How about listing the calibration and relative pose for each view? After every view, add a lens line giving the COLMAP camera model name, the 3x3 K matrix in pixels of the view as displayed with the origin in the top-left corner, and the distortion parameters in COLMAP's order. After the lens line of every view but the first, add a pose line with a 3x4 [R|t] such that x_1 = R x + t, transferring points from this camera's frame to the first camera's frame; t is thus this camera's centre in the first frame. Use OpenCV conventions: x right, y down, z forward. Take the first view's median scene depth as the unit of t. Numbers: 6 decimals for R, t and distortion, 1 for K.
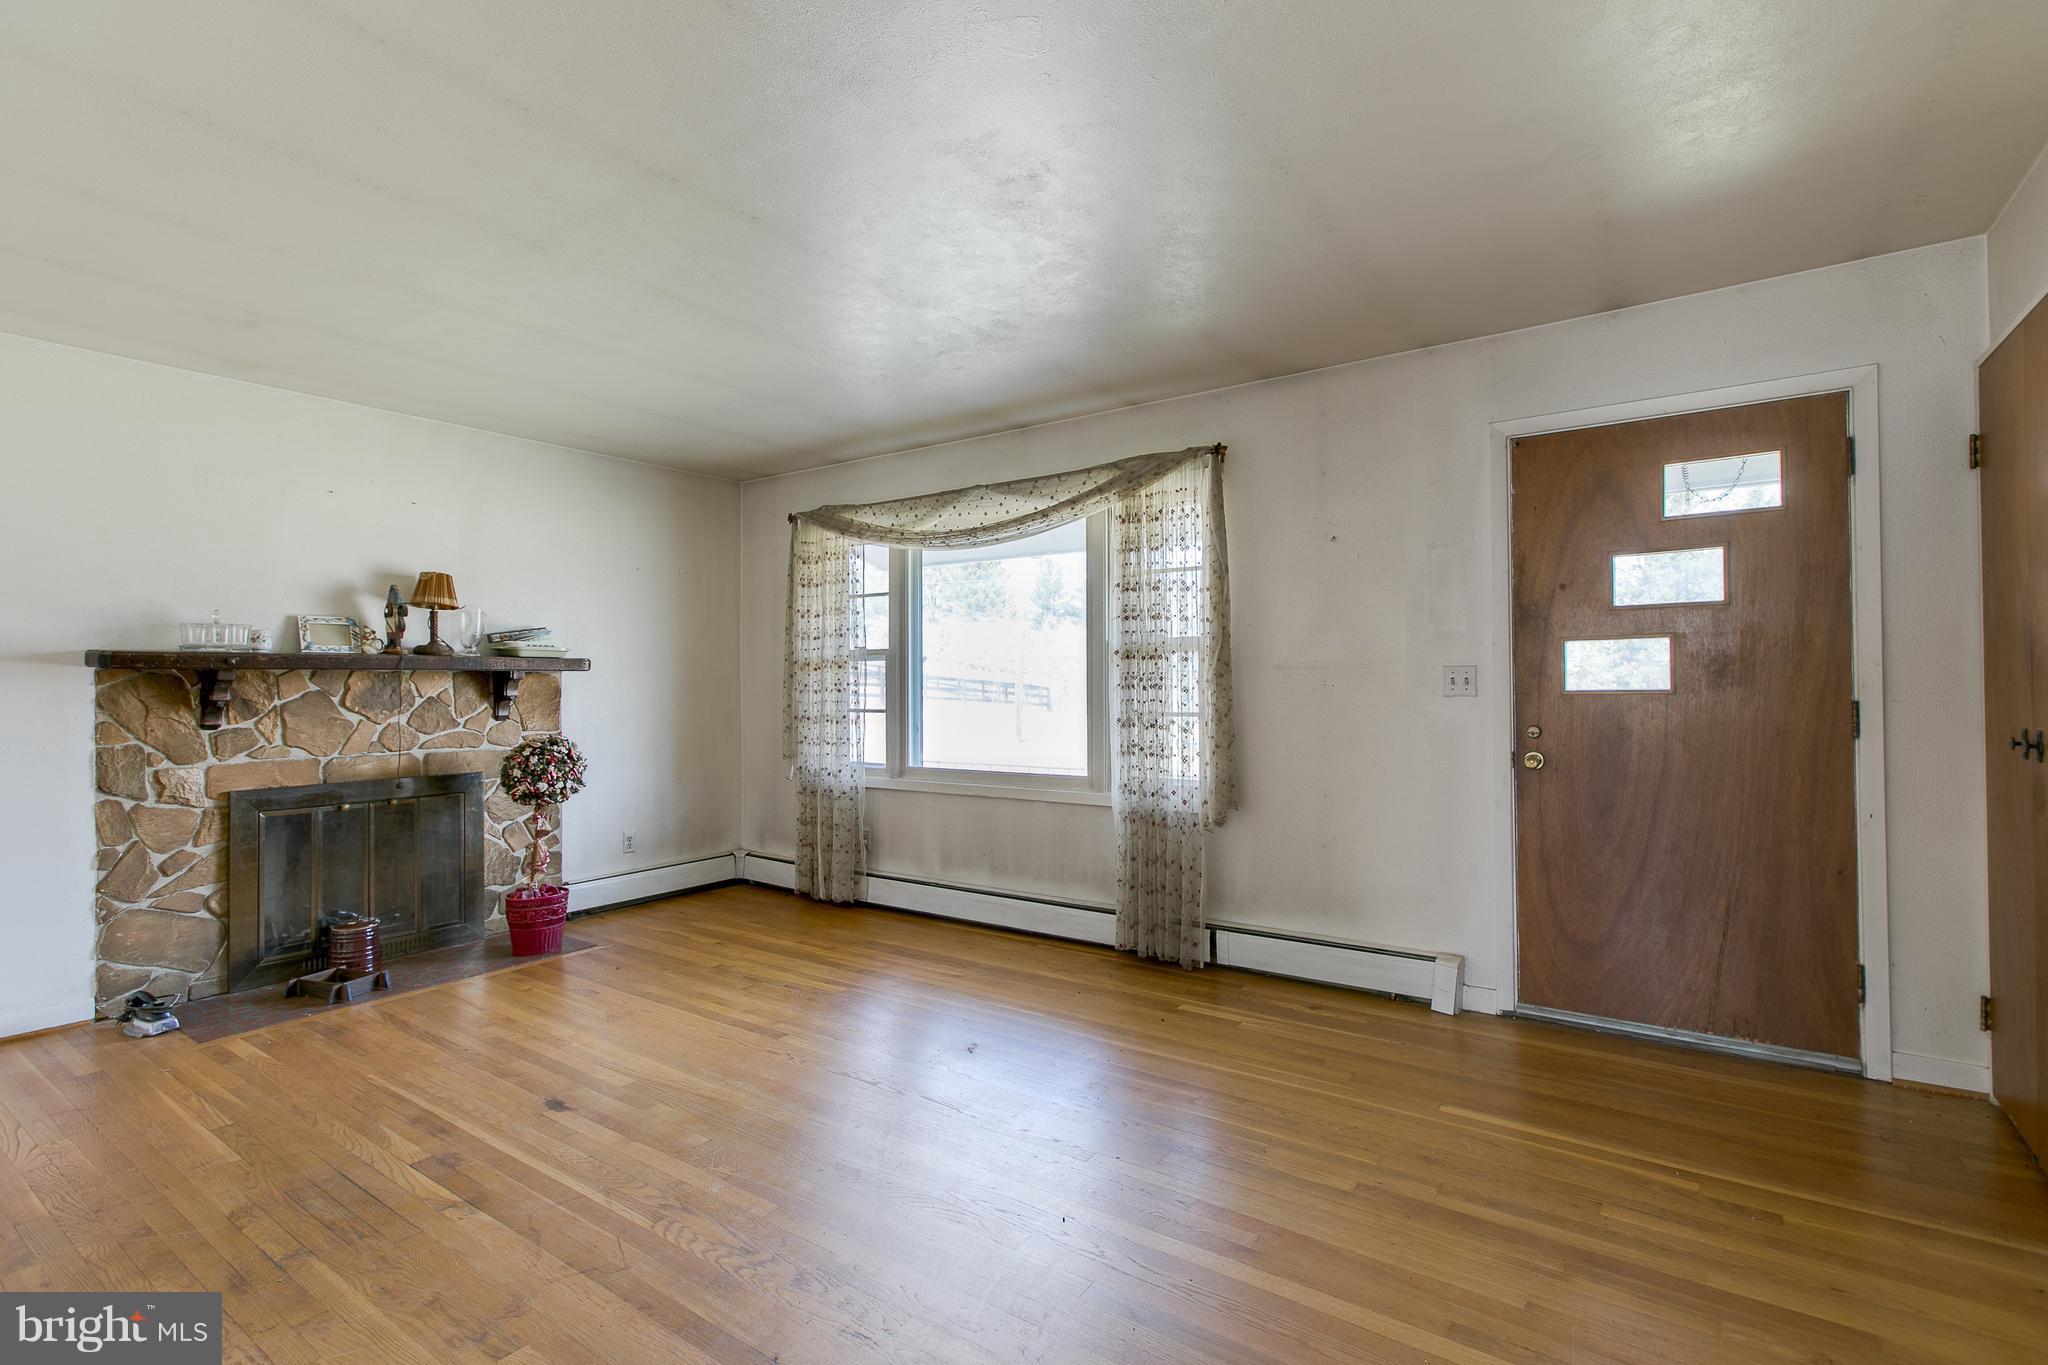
lens RADIAL K [[941.6, 0, 1032.0], [0, 941.6, 678.5], [0, 0, 1]] dist [0.004856, 0.000549]
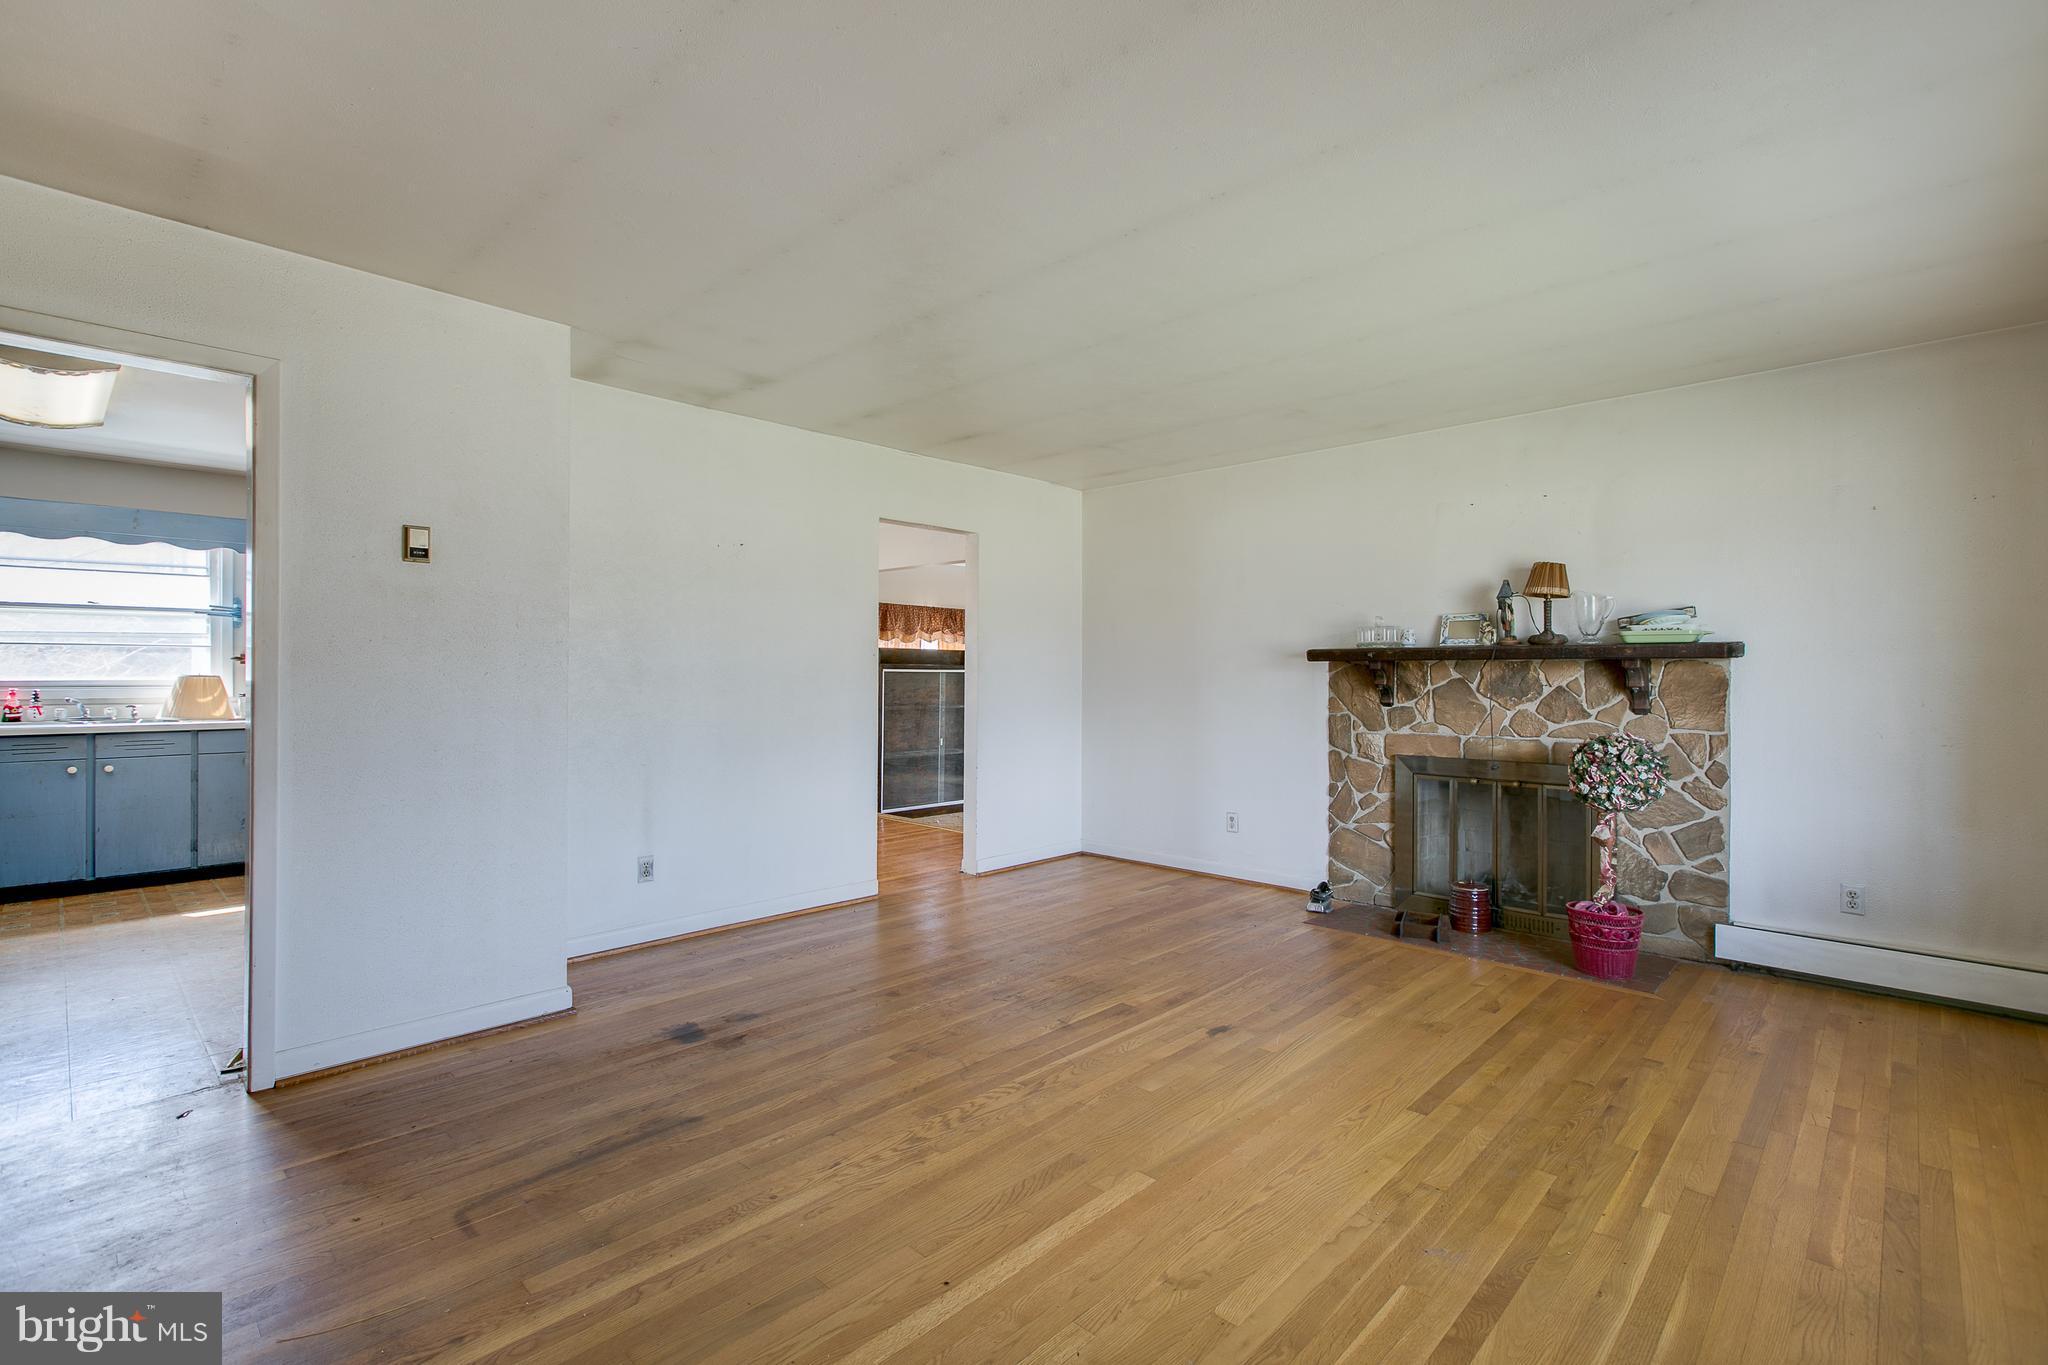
lens RADIAL K [[941.6, 0, 1022.9], [0, 941.6, 667.4], [0, 0, 1]] dist [0.004856, 0.000549]
pose [[-0.154859, 0.000981, -0.987936, 0.507607], [0.001960, 0.999998, 0.000685, -0.002590], [0.987935, -0.001830, -0.154860, 0.682630]]
